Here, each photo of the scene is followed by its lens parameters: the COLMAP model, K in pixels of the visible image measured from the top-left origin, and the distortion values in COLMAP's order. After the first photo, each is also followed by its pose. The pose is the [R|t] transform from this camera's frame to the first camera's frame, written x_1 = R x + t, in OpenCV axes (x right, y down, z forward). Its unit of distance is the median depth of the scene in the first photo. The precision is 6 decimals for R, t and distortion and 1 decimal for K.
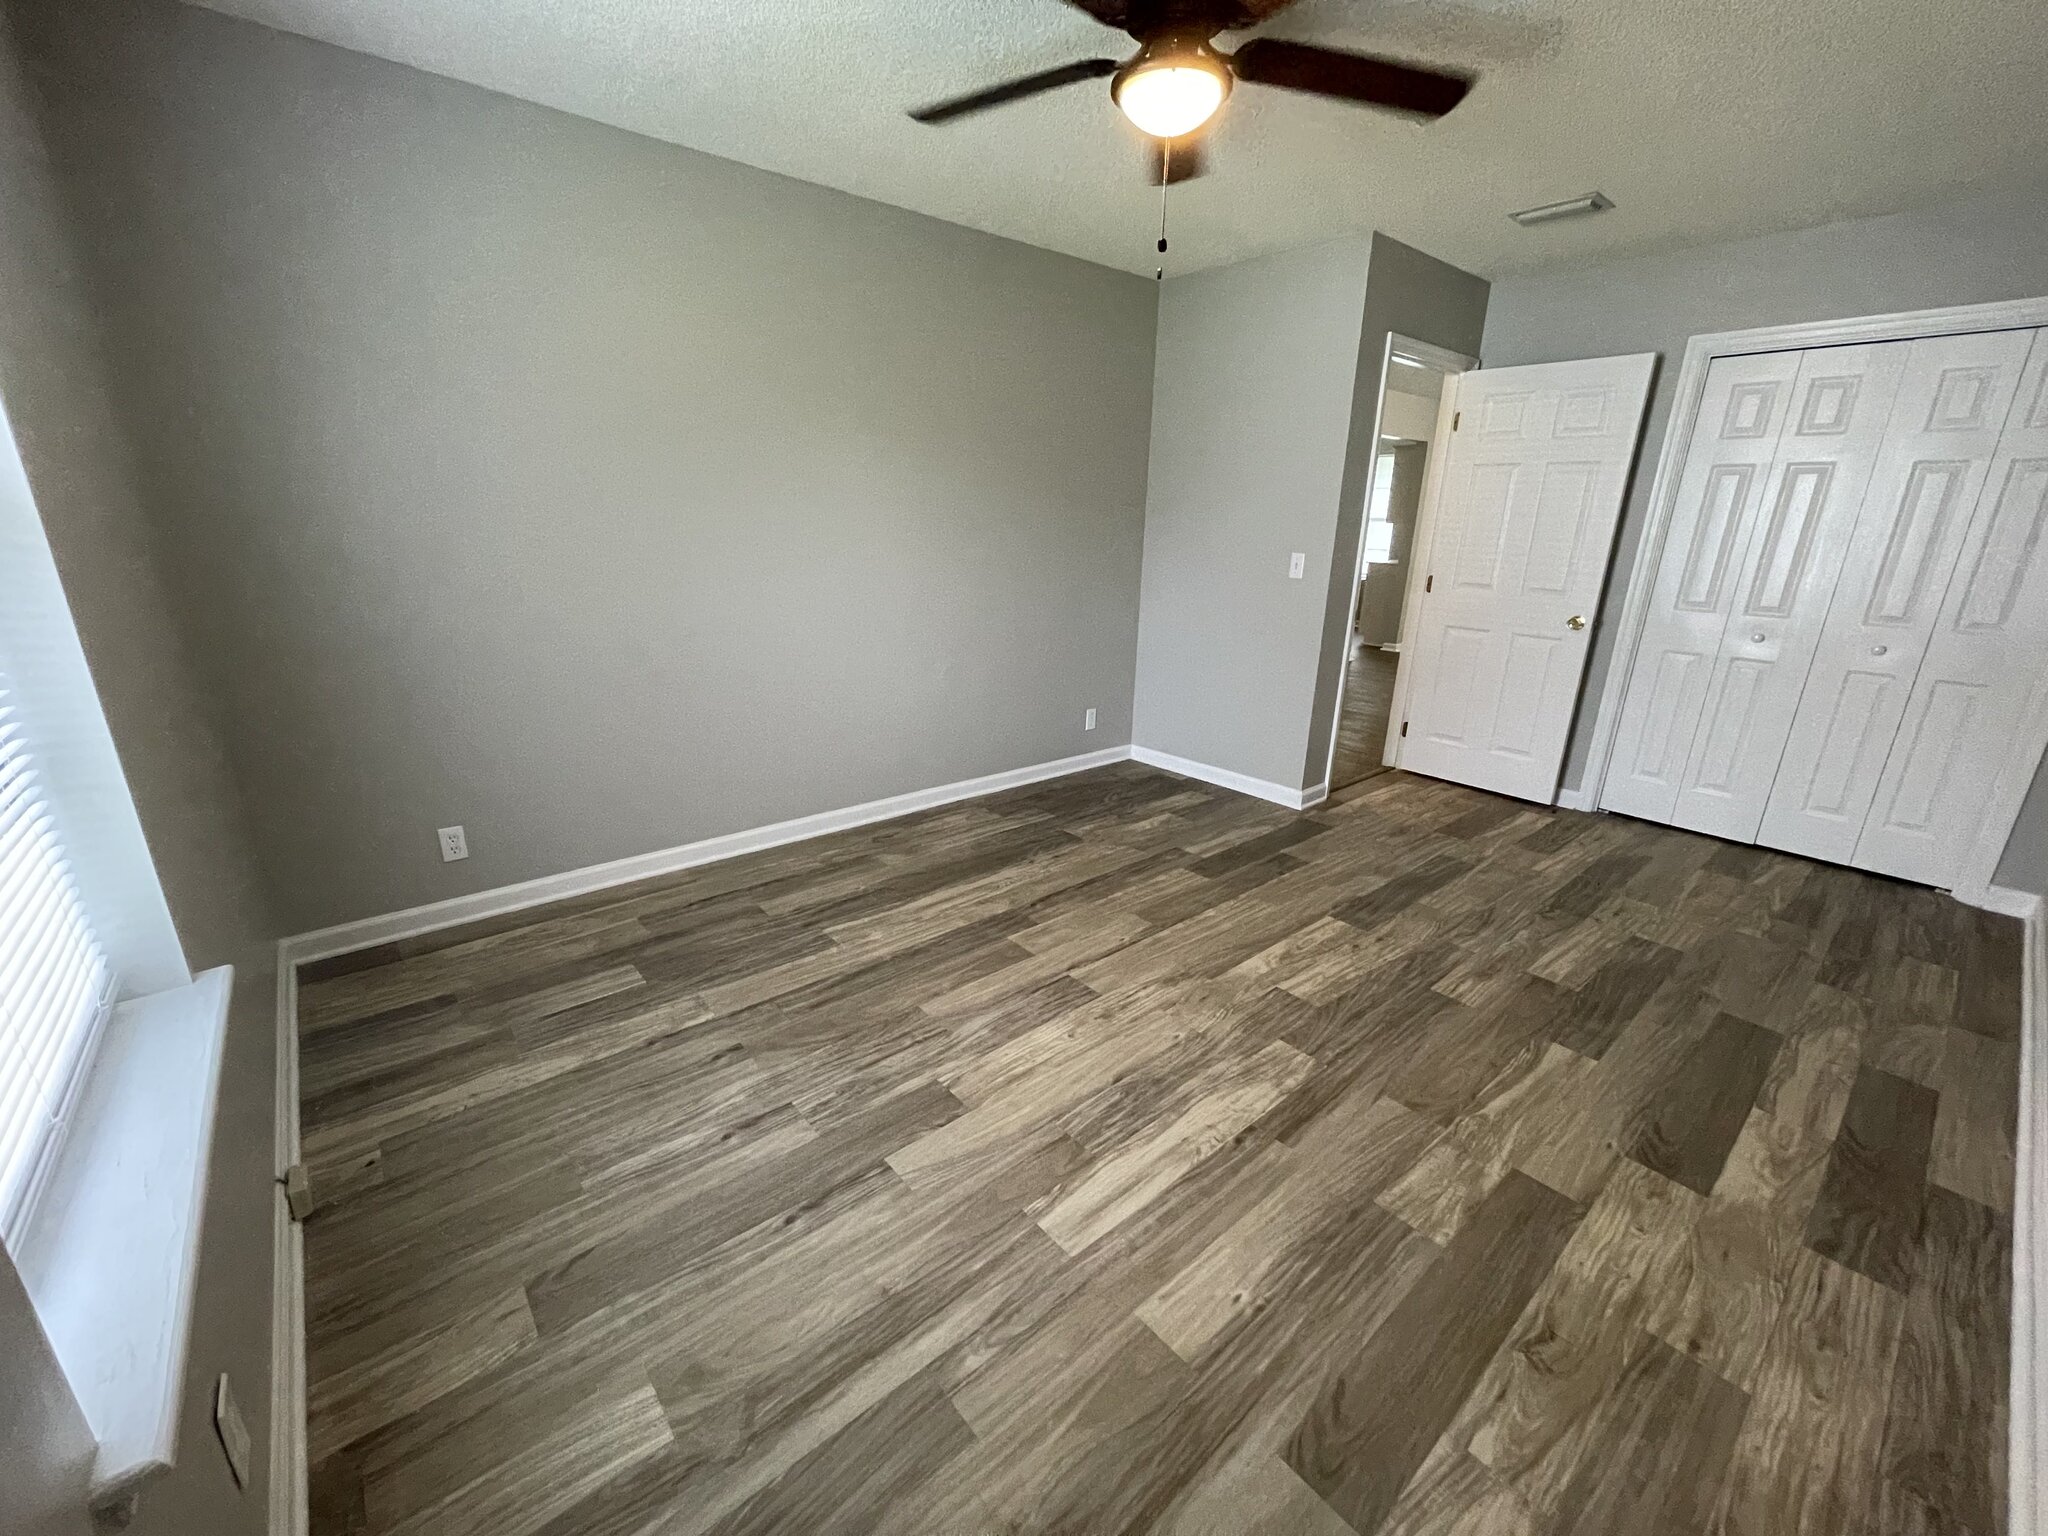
lens RADIAL K [[818.1, 0, 1017.4], [0, 818.1, 774.6], [0, 0, 1]] dist [-0.002674, 0.000061]
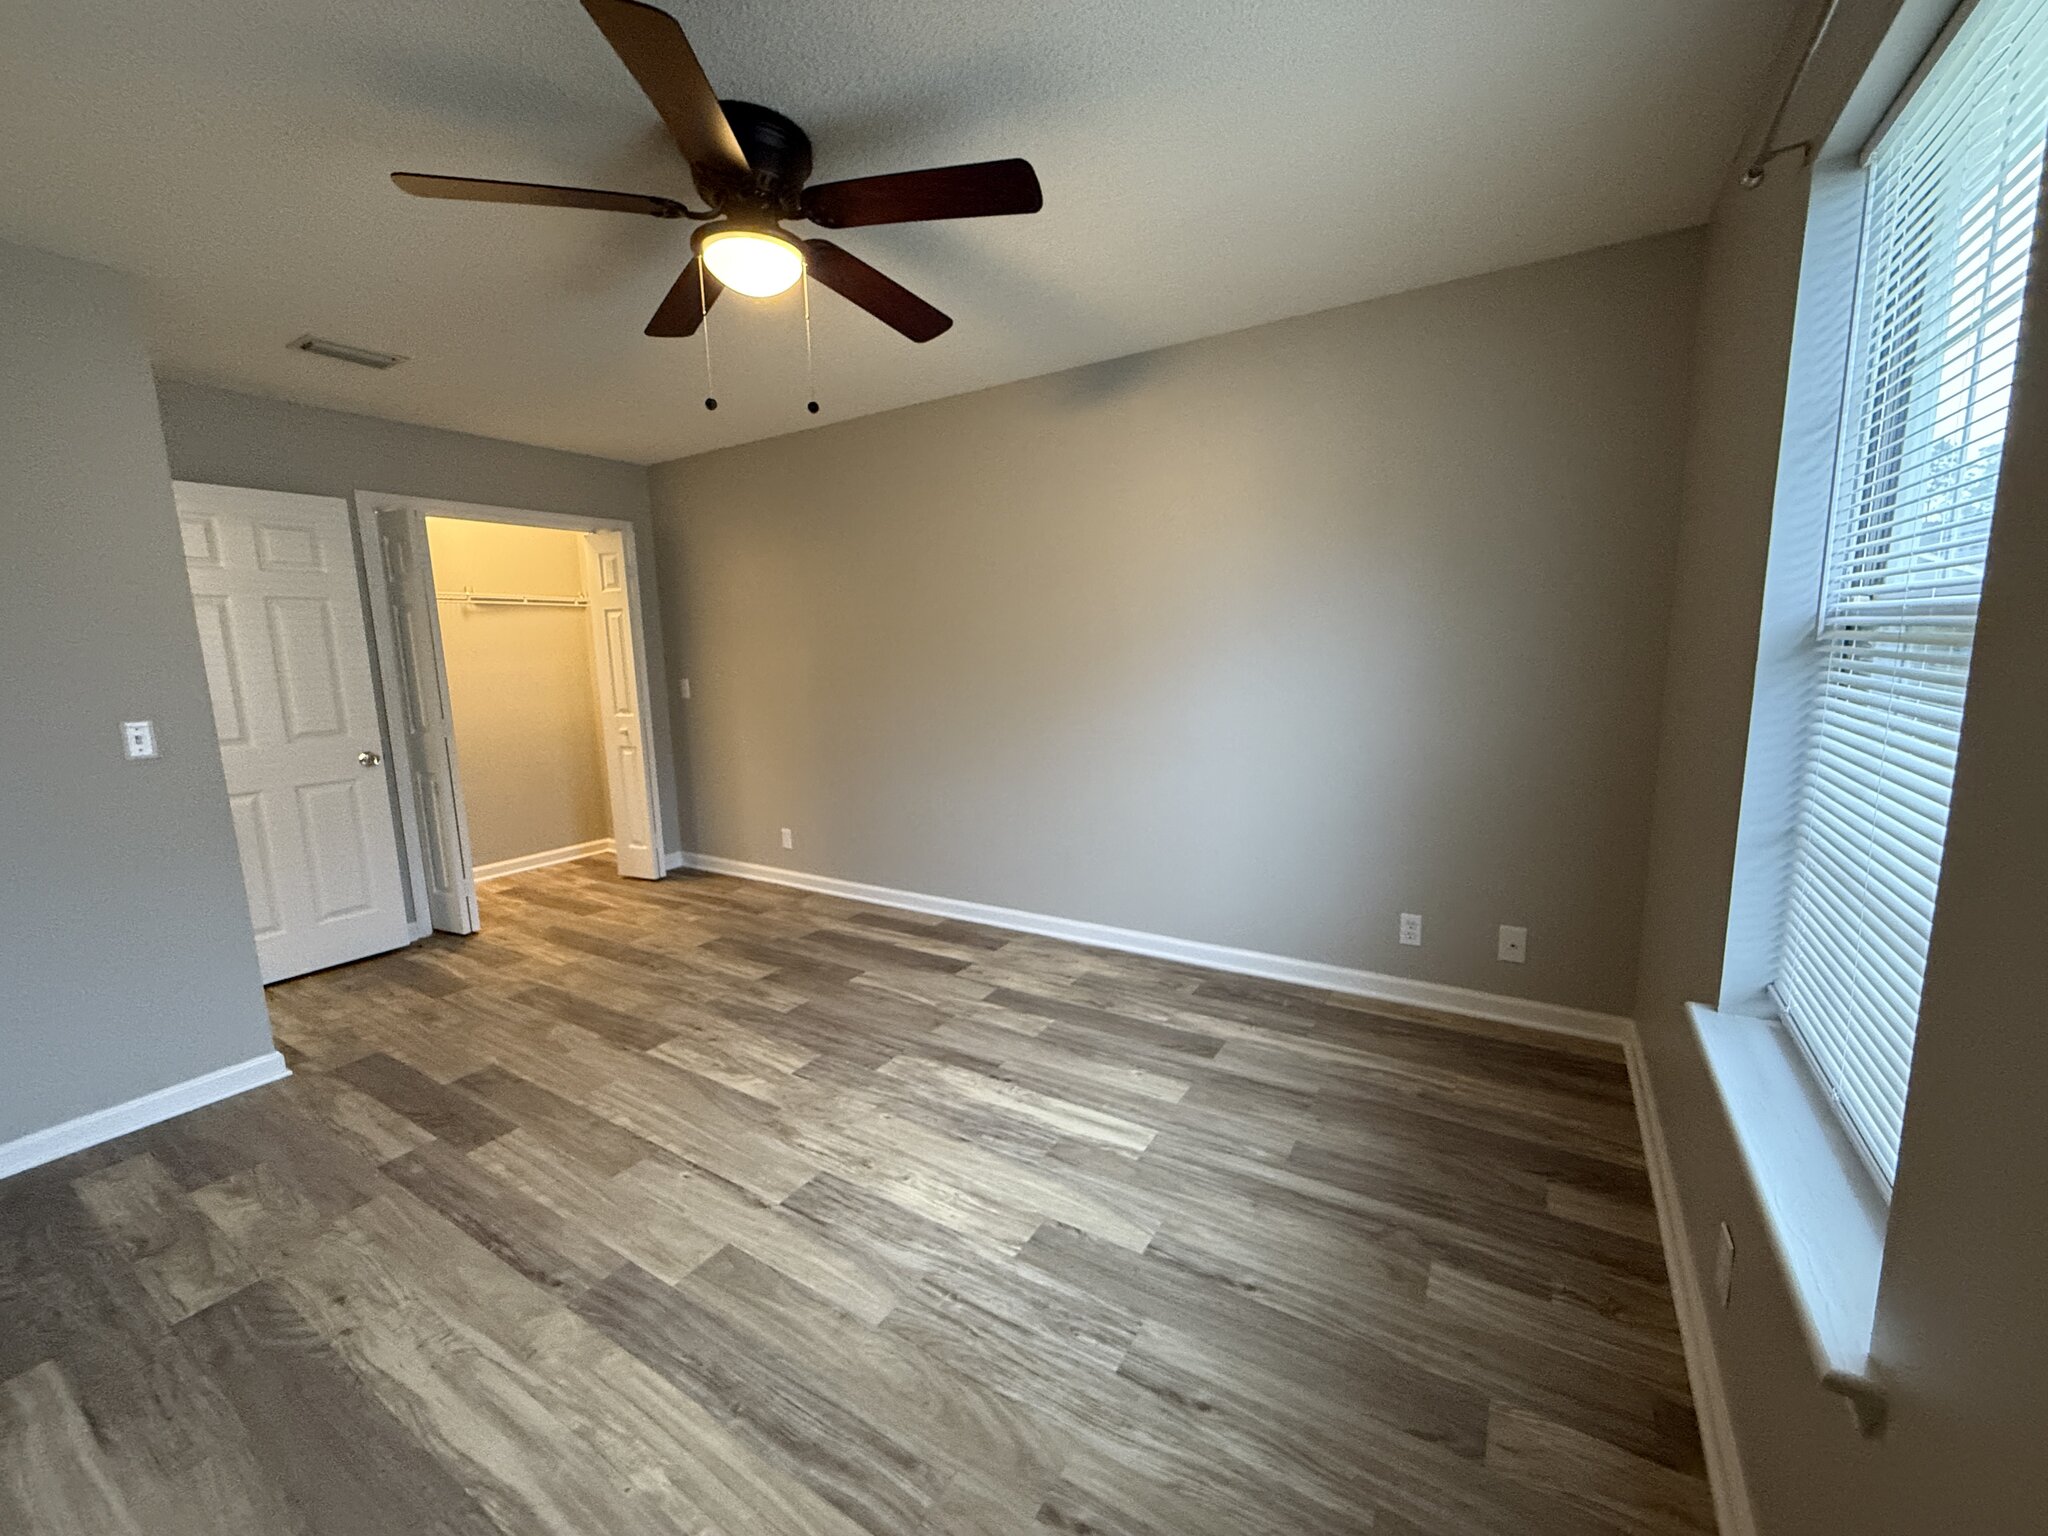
lens RADIAL K [[820.6, 0, 1020.0], [0, 820.6, 763.3], [0, 0, 1]] dist [0.000914, -0.000422]
pose [[-0.305507, -0.150357, 0.940244, -0.782575], [0.312988, 0.916727, 0.248294, -0.307799], [-0.899280, 0.370141, -0.233007, 0.917091]]
